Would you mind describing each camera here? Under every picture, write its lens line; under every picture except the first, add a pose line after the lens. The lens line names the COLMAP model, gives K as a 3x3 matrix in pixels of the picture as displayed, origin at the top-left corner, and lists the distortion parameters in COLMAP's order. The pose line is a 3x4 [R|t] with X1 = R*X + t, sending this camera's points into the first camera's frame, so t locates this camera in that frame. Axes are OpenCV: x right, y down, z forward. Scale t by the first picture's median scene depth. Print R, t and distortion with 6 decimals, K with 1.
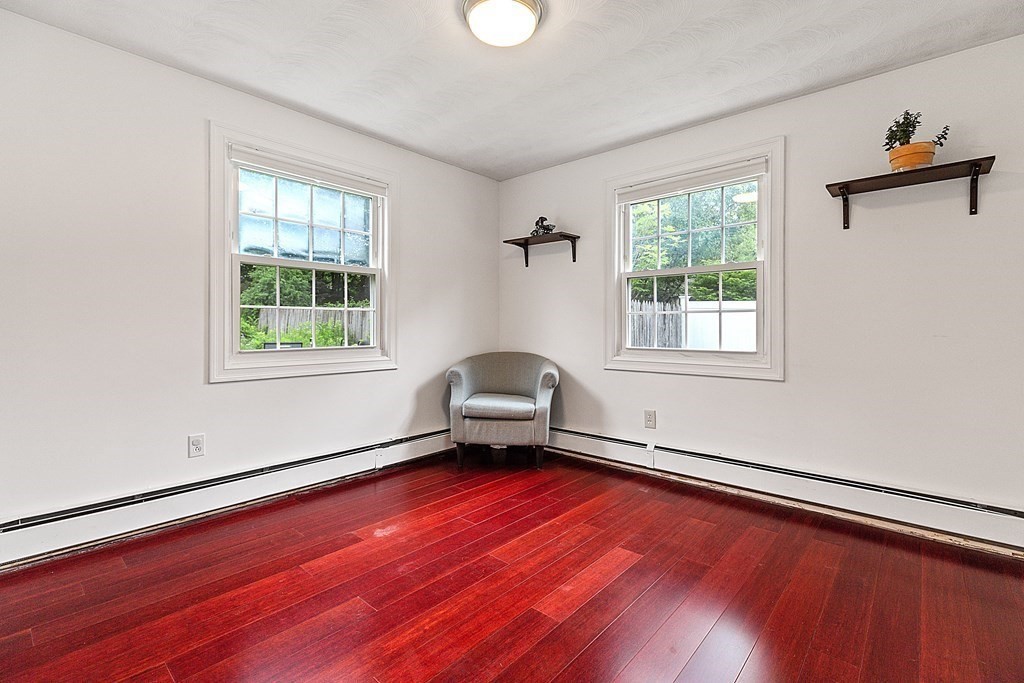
lens RADIAL K [[452.1, 0, 512.0], [0, 452.1, 341.5], [0, 0, 1]] dist [-0.044831, 0.000066]
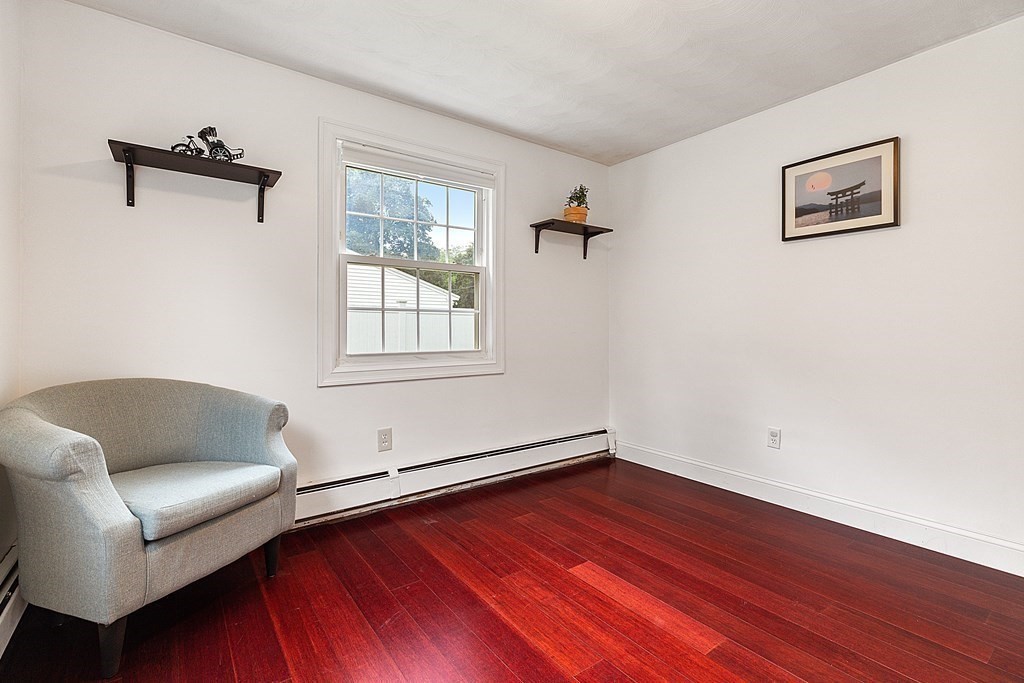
lens RADIAL K [[469.4, 0, 516.3], [0, 469.4, 326.5], [0, 0, 1]] dist [0.040191, 0.000062]
pose [[0.190726, -0.008835, 0.981604, -0.552679], [0.012852, 0.999896, 0.006502, -0.039728], [-0.981559, 0.011375, 0.190820, 0.674947]]
